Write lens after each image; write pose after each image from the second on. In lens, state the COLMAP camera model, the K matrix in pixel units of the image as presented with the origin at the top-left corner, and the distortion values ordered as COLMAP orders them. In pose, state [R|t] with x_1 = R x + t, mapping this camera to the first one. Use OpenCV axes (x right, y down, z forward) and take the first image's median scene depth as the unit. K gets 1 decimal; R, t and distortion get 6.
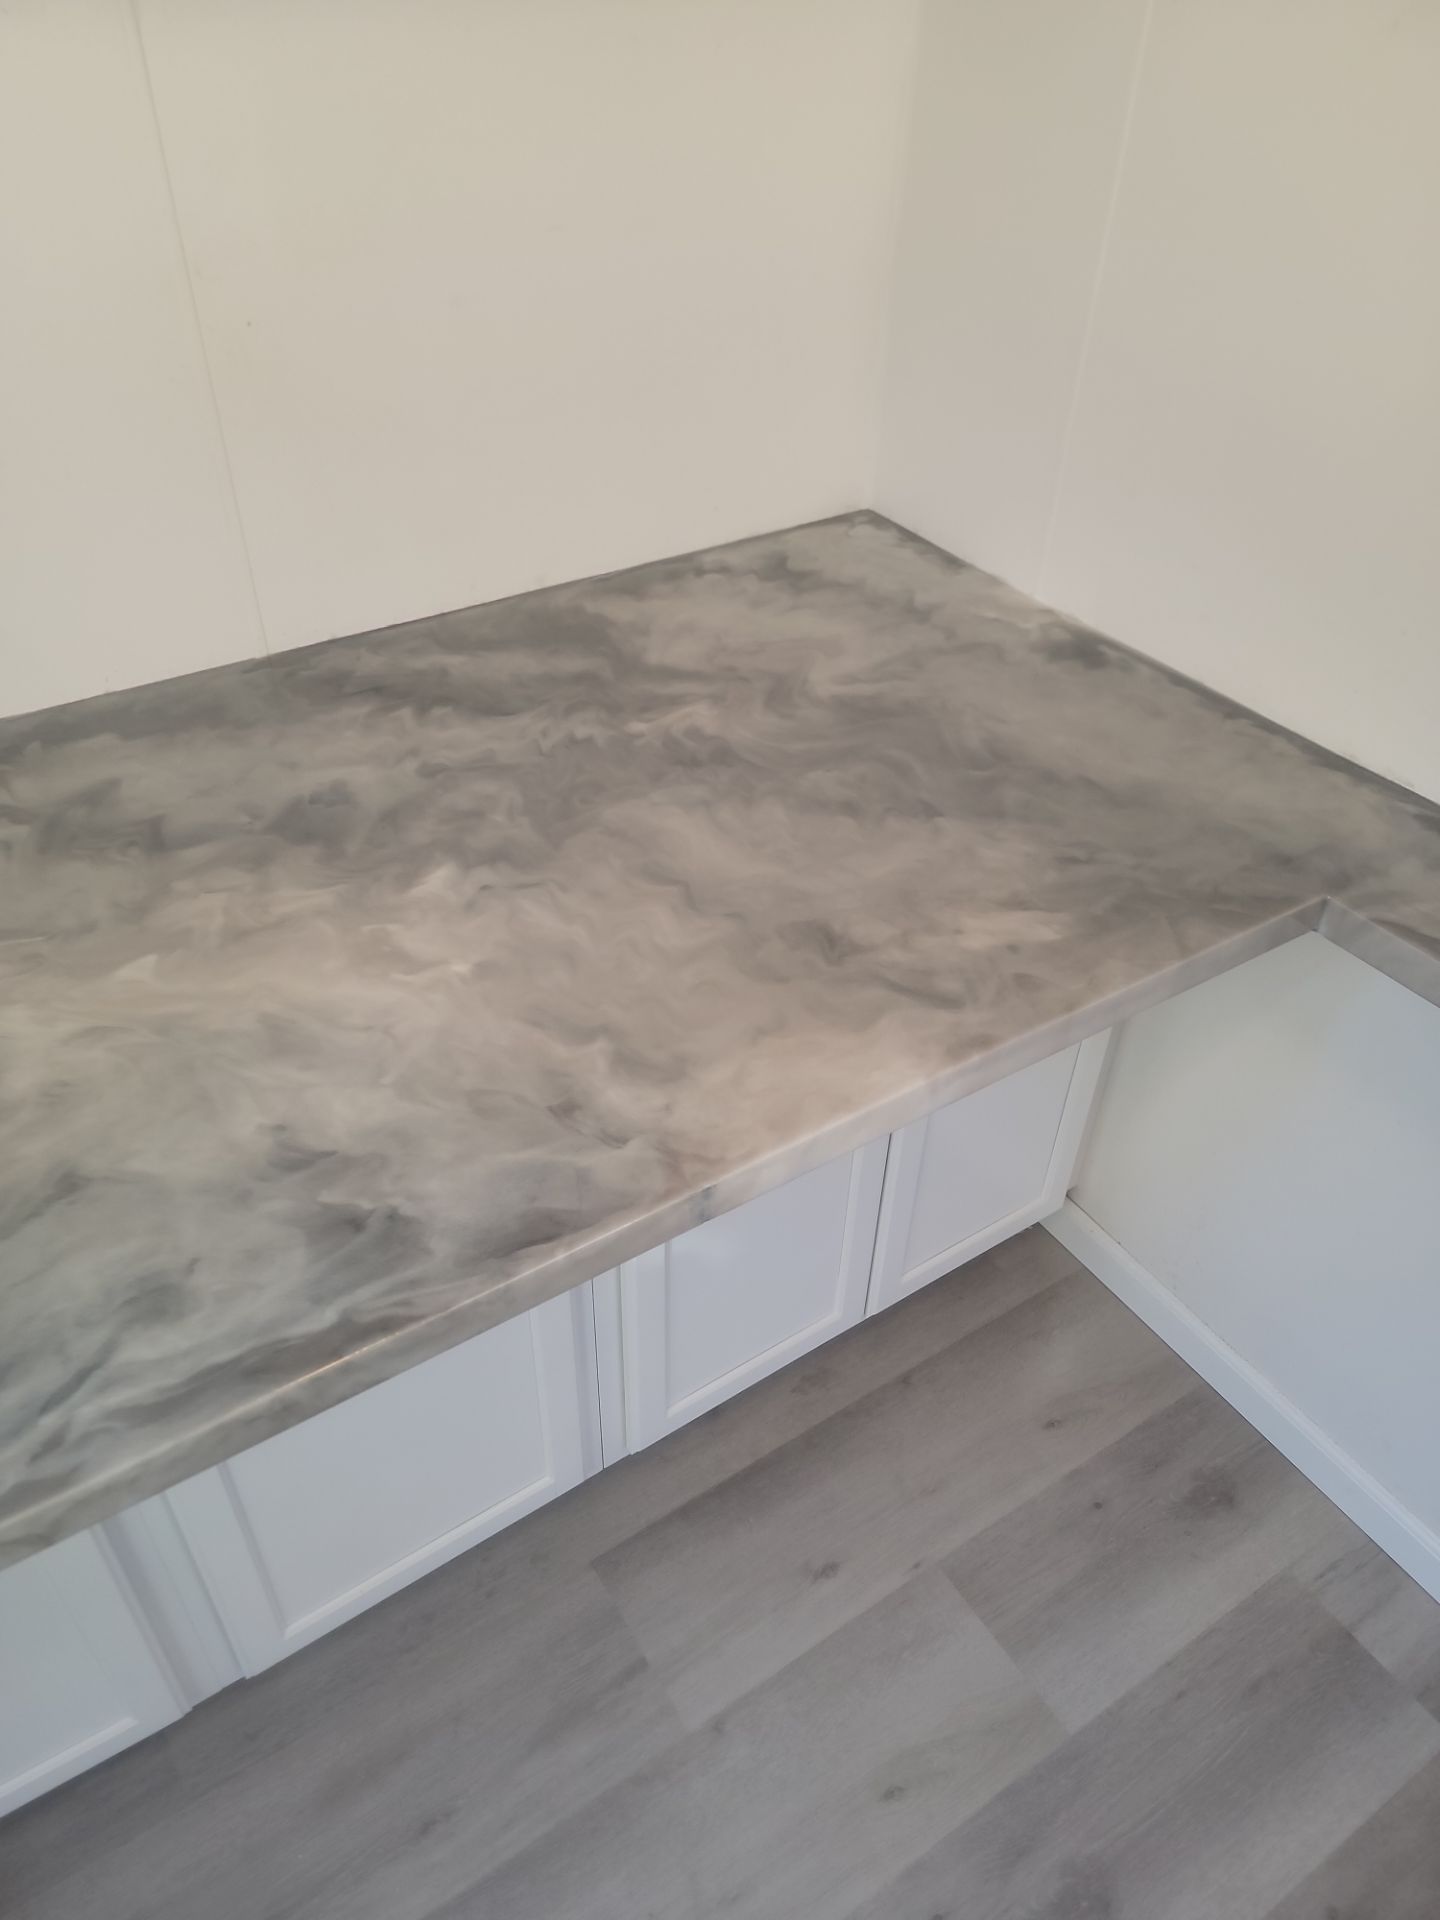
lens RADIAL K [[1344.0, 0, 700.8], [0, 1344.0, 964.5], [0, 0, 1]] dist [0.070085, -0.048084]
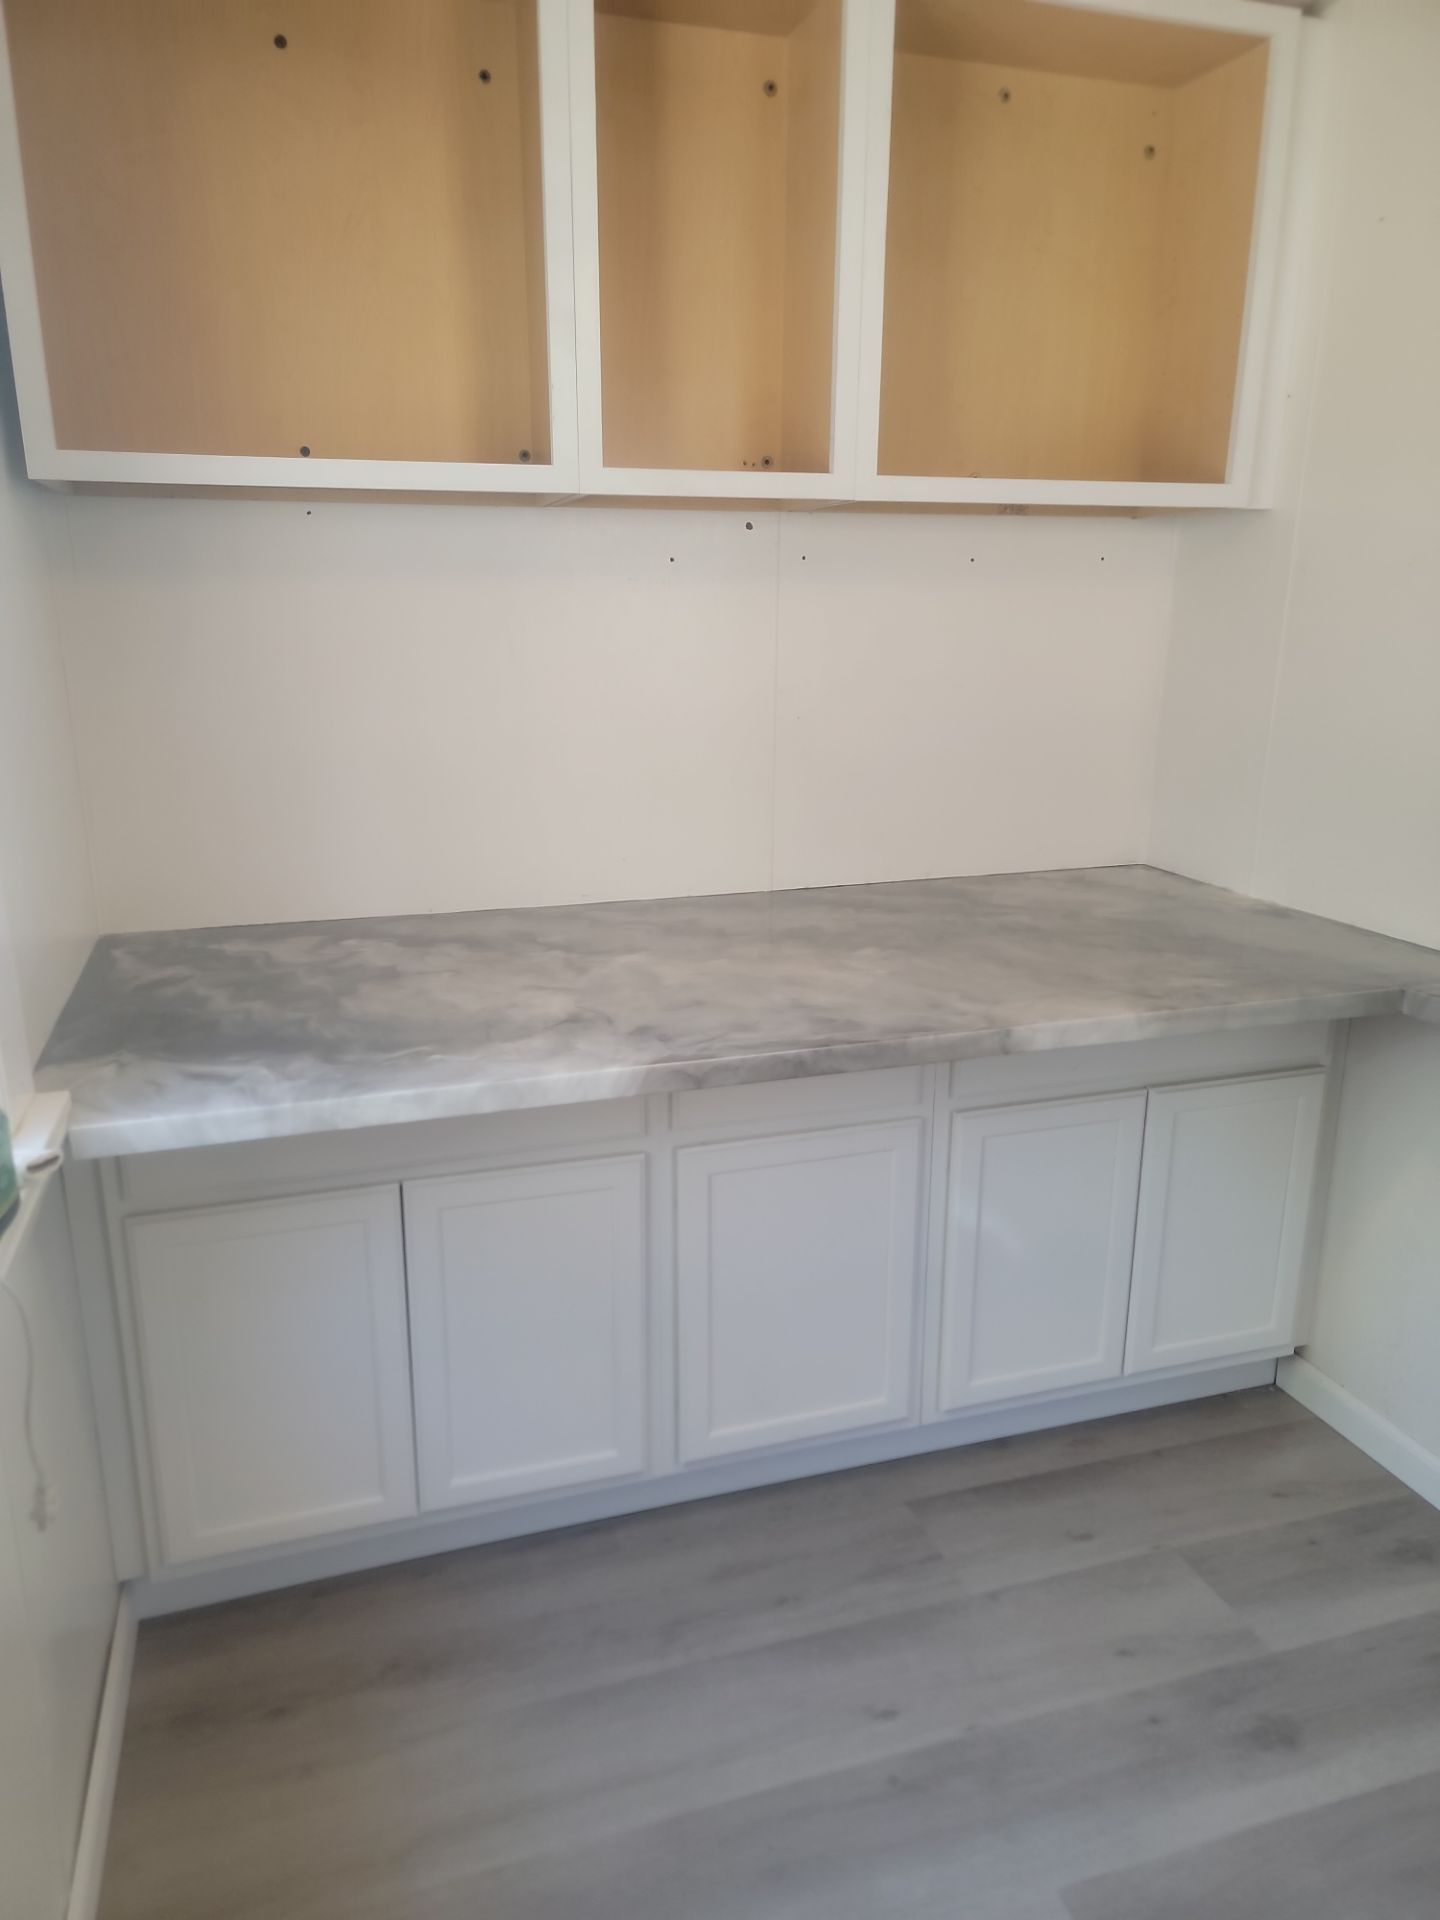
lens RADIAL K [[1344.0, 0, 684.6], [0, 1344.0, 974.7], [0, 0, 1]] dist [0.070085, -0.048084]
pose [[0.963569, 0.055673, -0.261602, 0.036403], [-0.157227, 0.909154, -0.385641, 0.553845], [0.216367, 0.412723, 0.884786, -0.522320]]
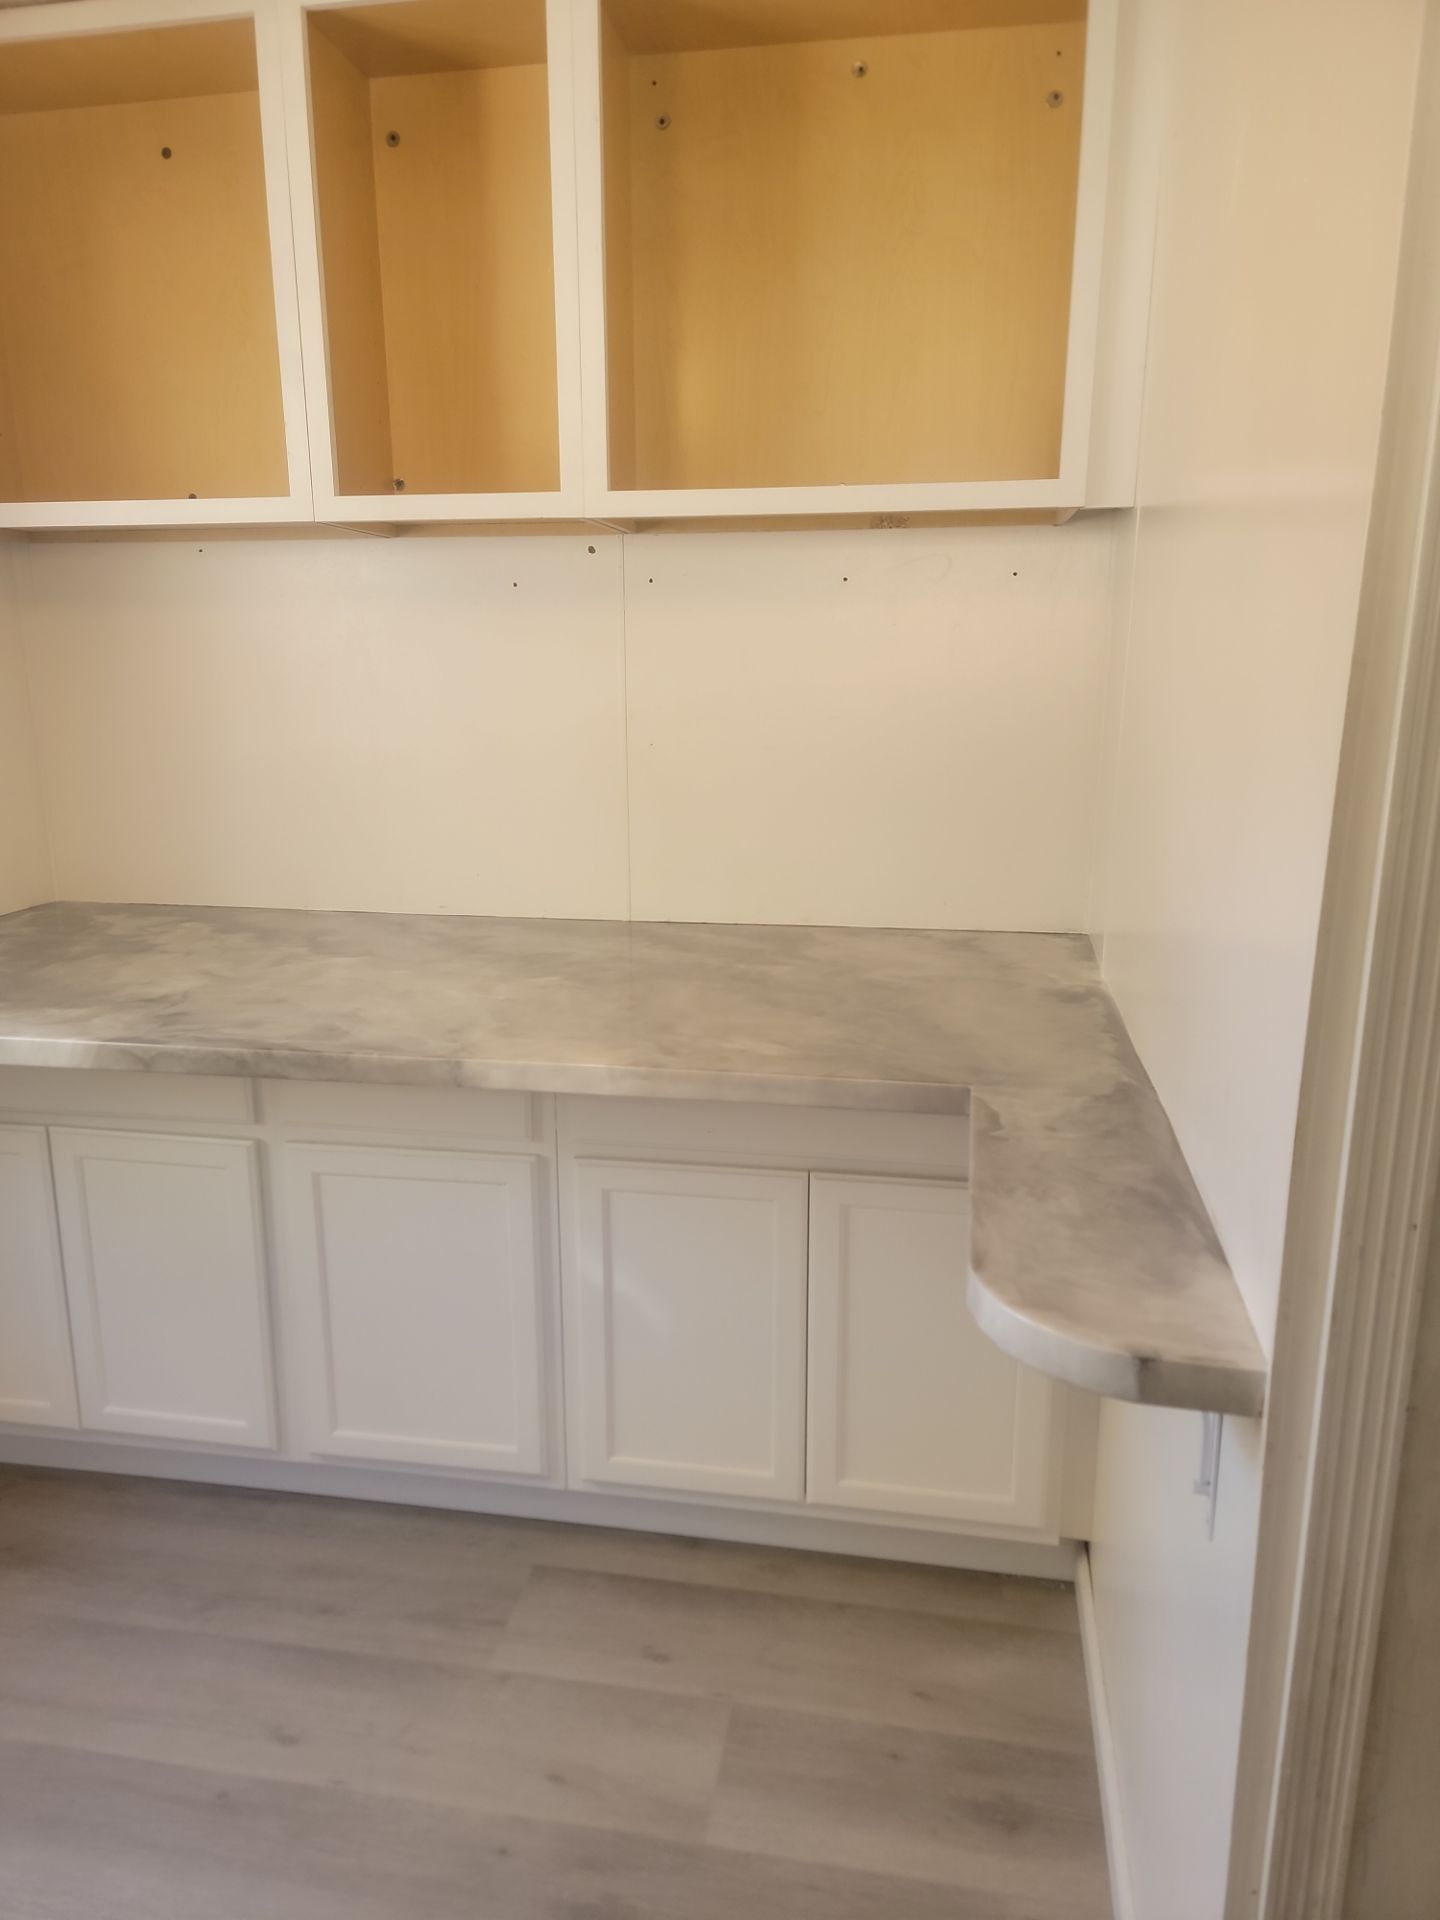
lens RADIAL K [[1344.0, 0, 693.1], [0, 1344.0, 979.4], [0, 0, 1]] dist [0.070085, -0.048084]
pose [[0.722710, 0.143249, -0.676143, 0.885258], [-0.426270, 0.862447, -0.272907, 0.262574], [0.544044, 0.485452, 0.684362, -0.089079]]
